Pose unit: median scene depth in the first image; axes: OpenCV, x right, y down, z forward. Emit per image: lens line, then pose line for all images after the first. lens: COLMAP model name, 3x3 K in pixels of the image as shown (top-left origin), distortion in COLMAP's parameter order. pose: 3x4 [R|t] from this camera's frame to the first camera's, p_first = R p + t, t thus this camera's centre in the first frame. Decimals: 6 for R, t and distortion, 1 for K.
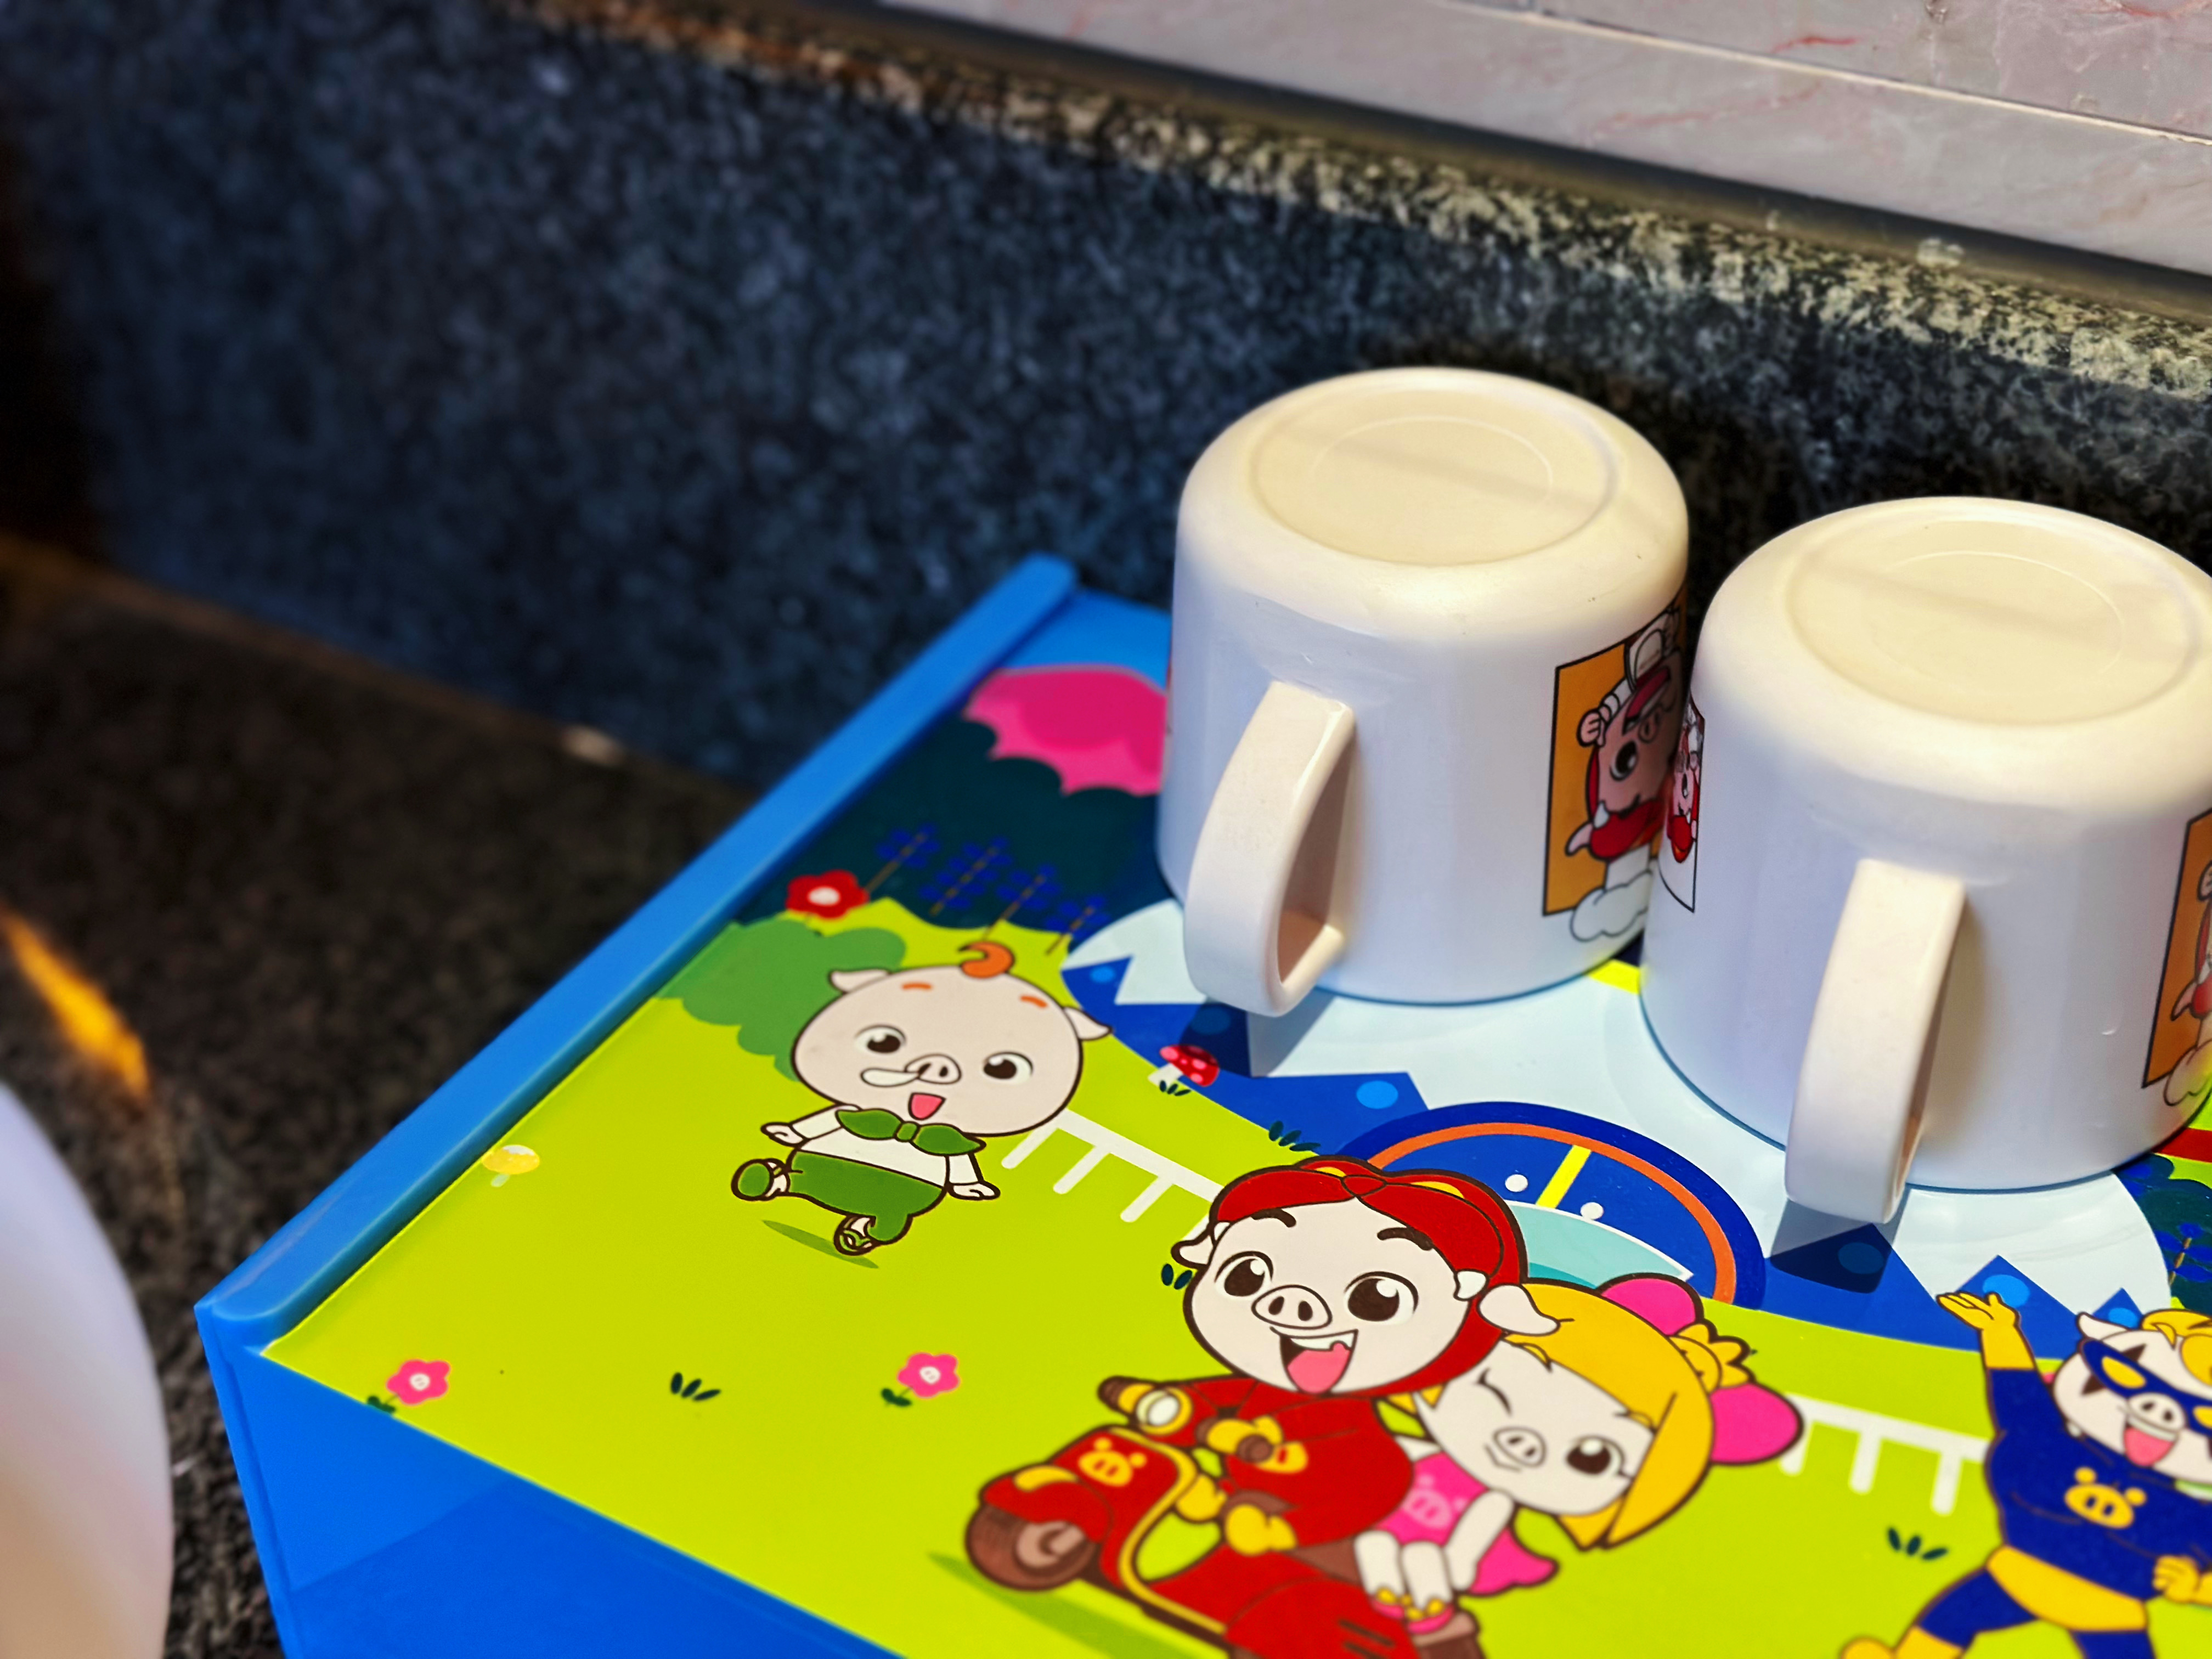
lens RADIAL K [[3098.5, 0, 1101.5], [0, 3098.5, 844.3], [0, 0, 1]] dist [0.202025, -0.436601]
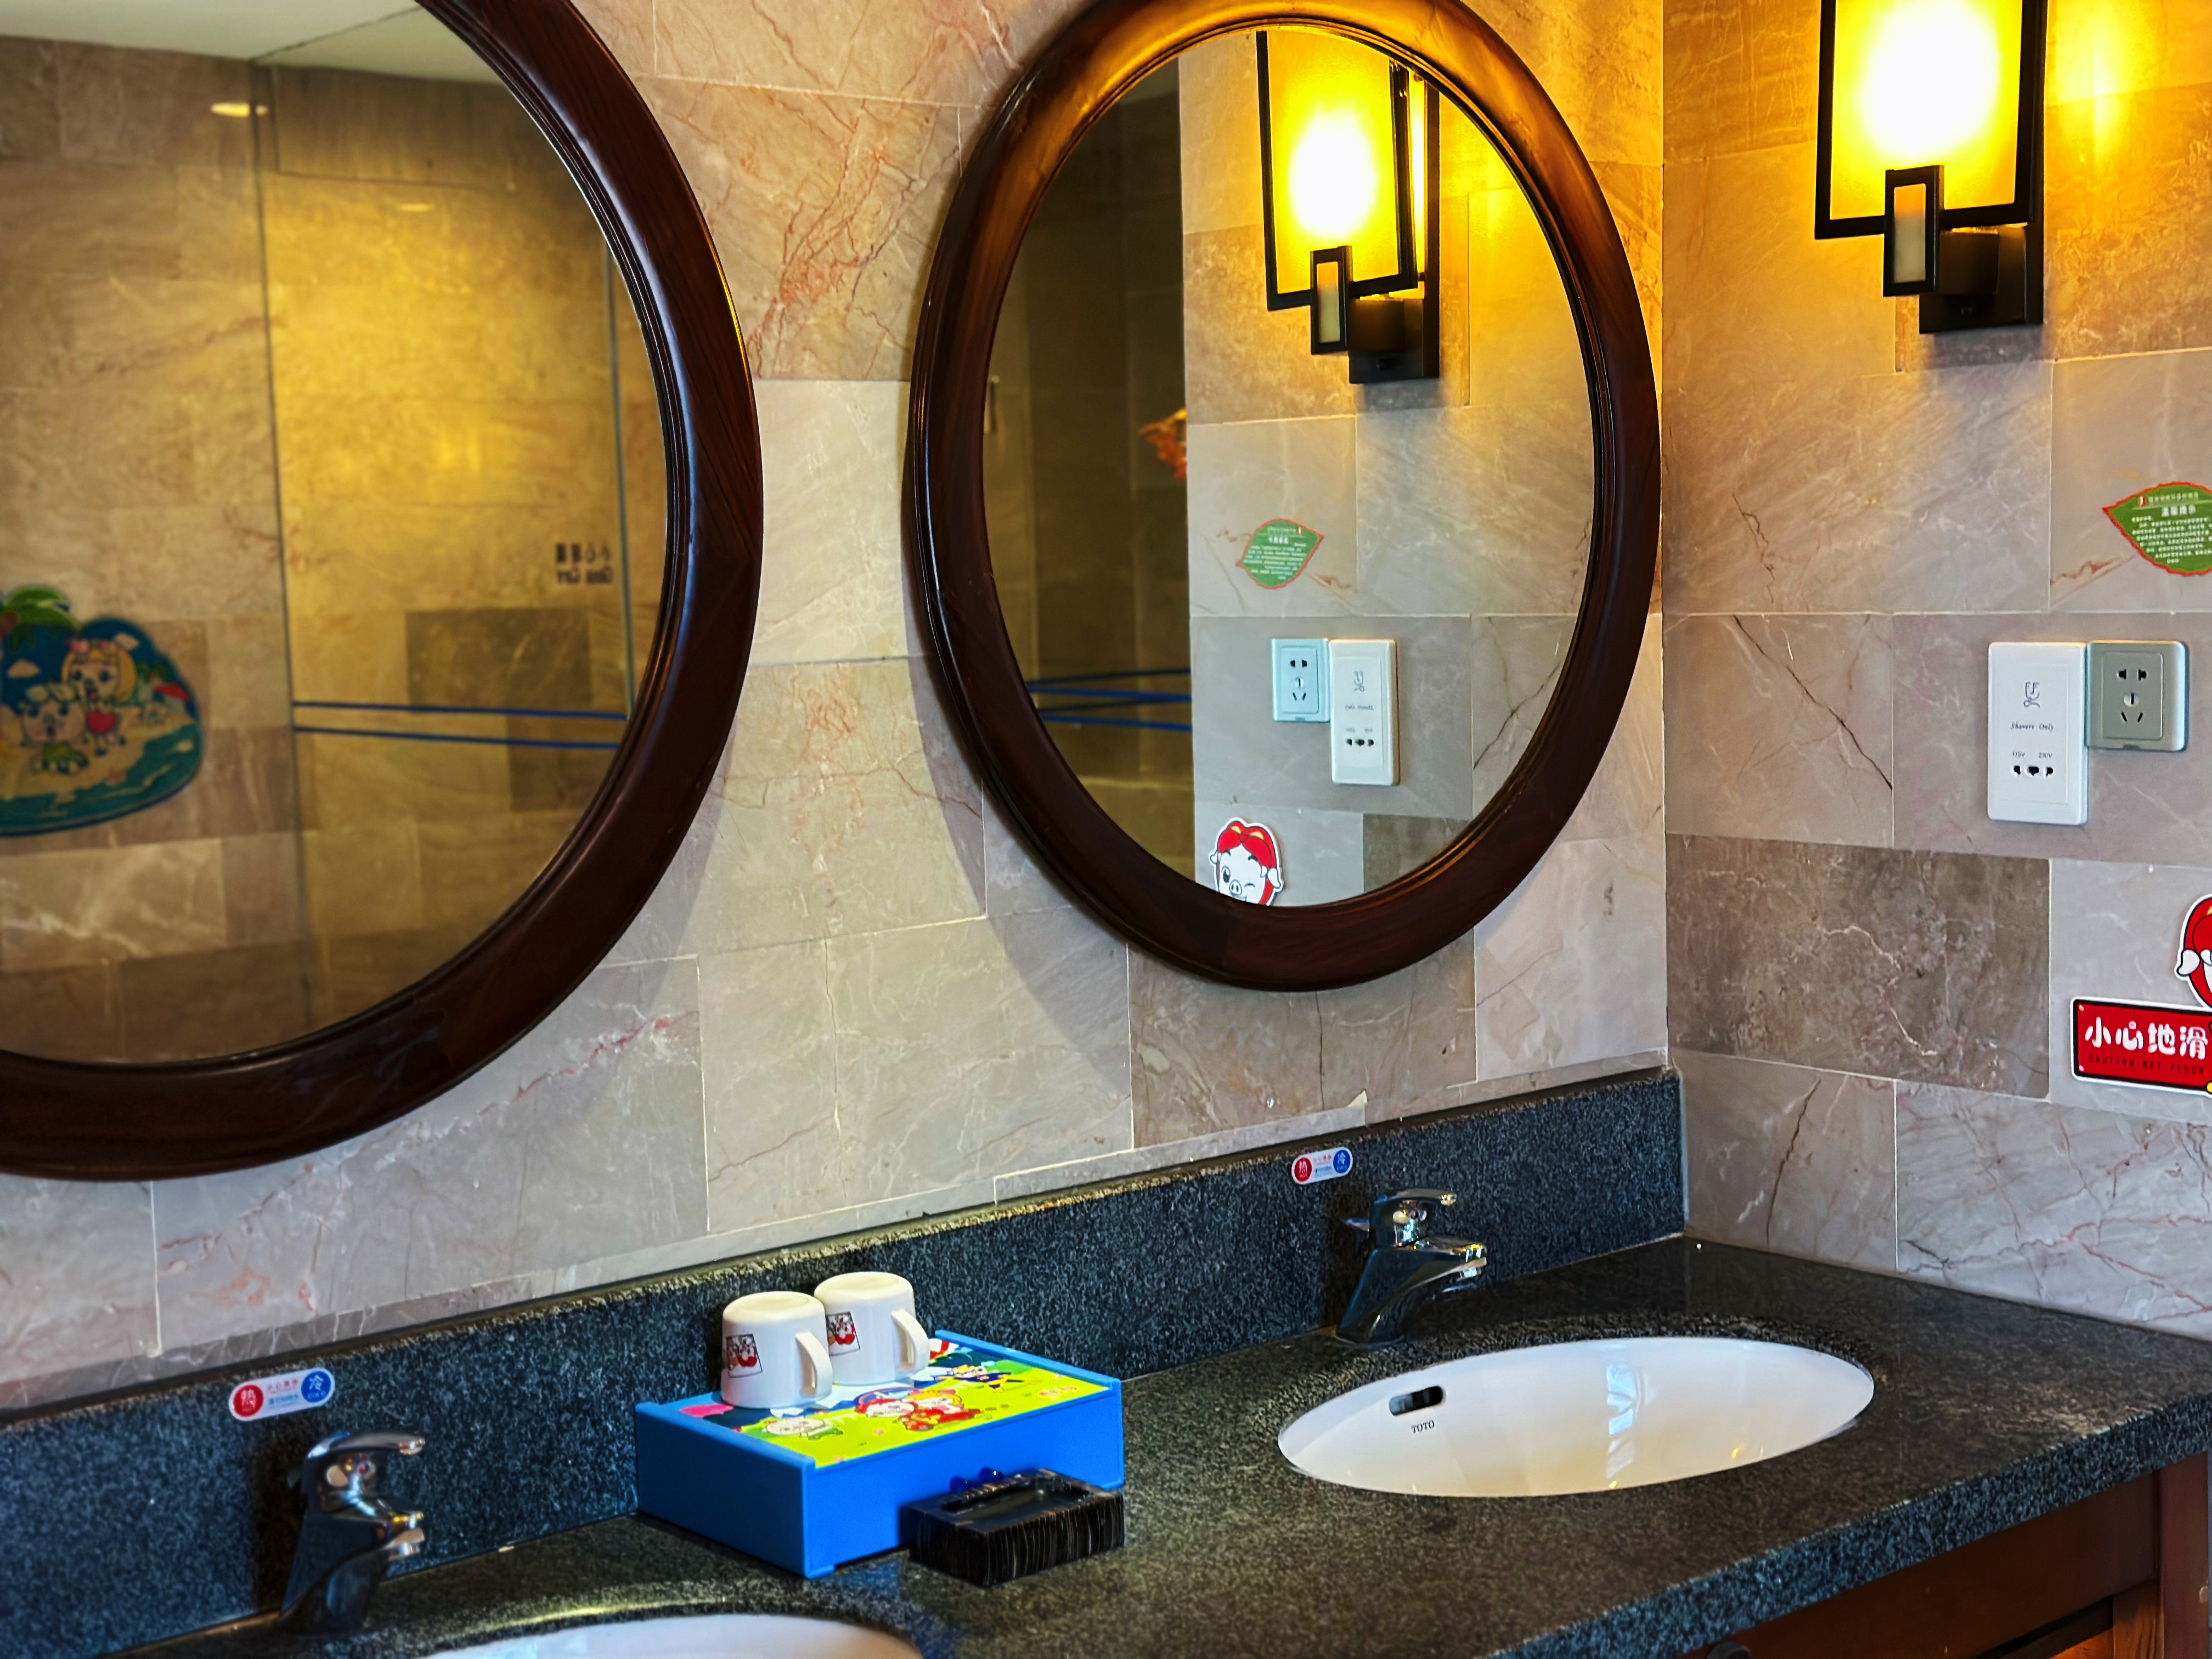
lens RADIAL K [[3098.5, 0, 1101.5], [0, 3098.5, 844.3], [0, 0, 1]] dist [0.202025, -0.436601]
pose [[0.329712, -0.082123, 0.940503, -3.971038], [0.587318, 0.797808, -0.136233, 0.259726], [-0.739154, 0.597292, 0.311279, -1.271922]]
